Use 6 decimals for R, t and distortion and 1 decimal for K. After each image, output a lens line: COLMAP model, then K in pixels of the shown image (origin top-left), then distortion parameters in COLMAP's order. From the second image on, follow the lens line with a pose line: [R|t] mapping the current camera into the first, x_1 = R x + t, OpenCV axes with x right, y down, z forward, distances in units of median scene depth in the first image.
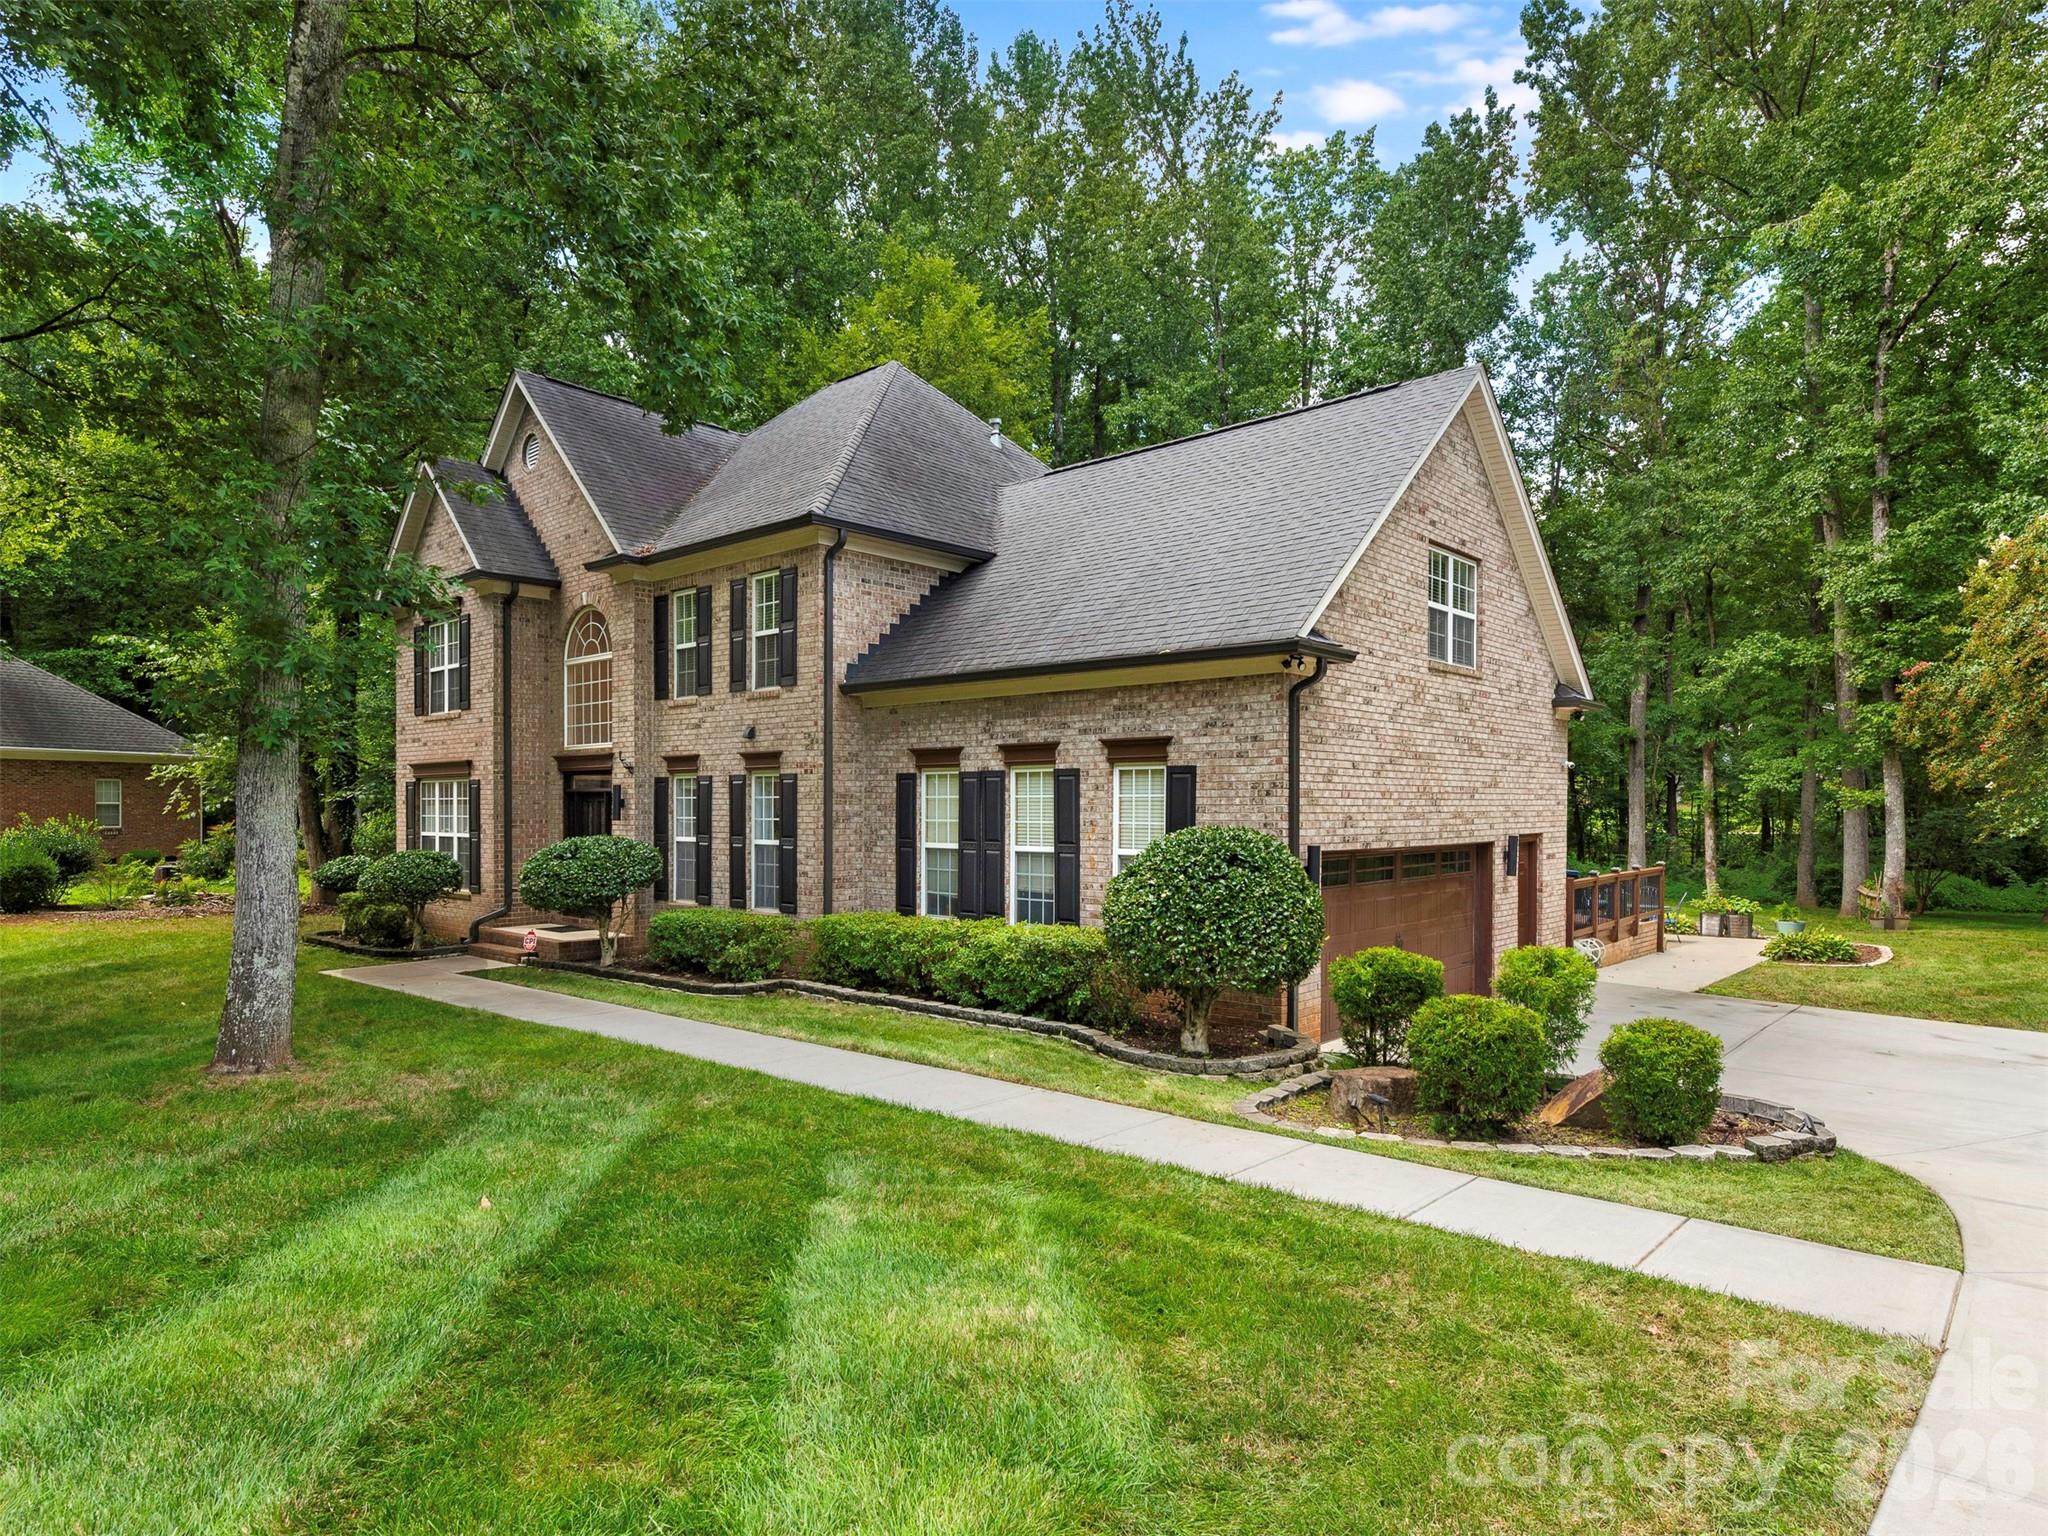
lens RADIAL K [[1180.2, 0, 1019.8], [0, 1180.2, 822.7], [0, 0, 1]] dist [0.002274, 0.000109]
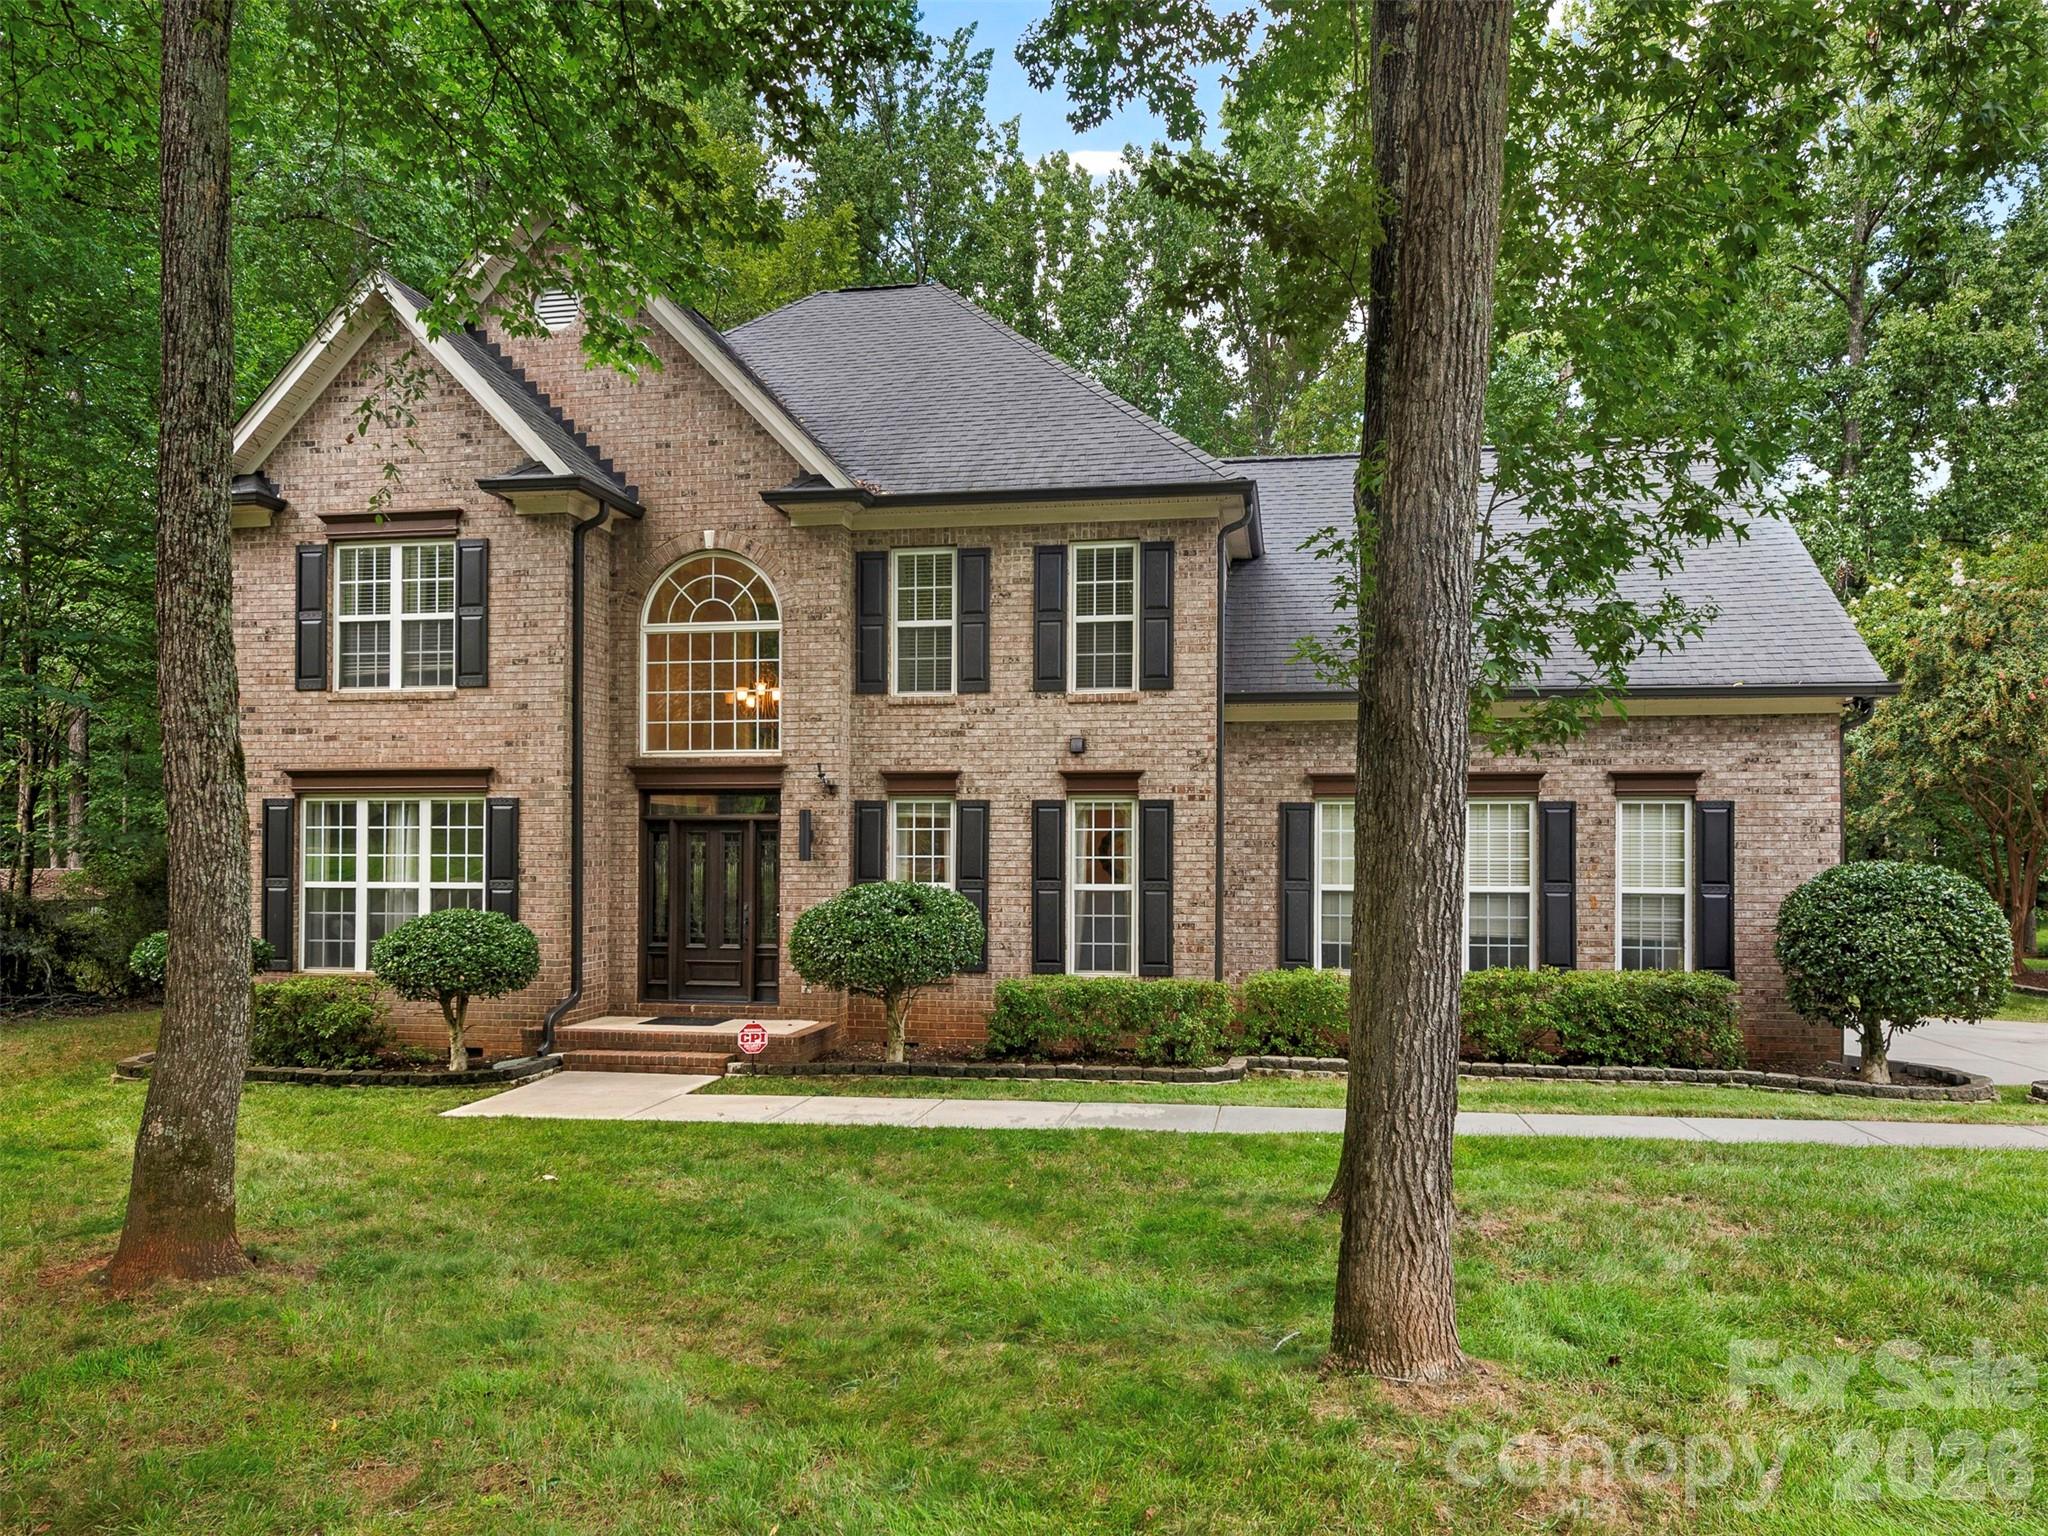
lens RADIAL K [[1180.2, 0, 1019.8], [0, 1180.2, 822.7], [0, 0, 1]] dist [0.002274, 0.000109]
pose [[0.838943, 0.011772, 0.544092, -0.709786], [0.006006, 0.999505, -0.030886, -0.002525], [-0.544186, 0.029179, 0.838457, 0.393072]]
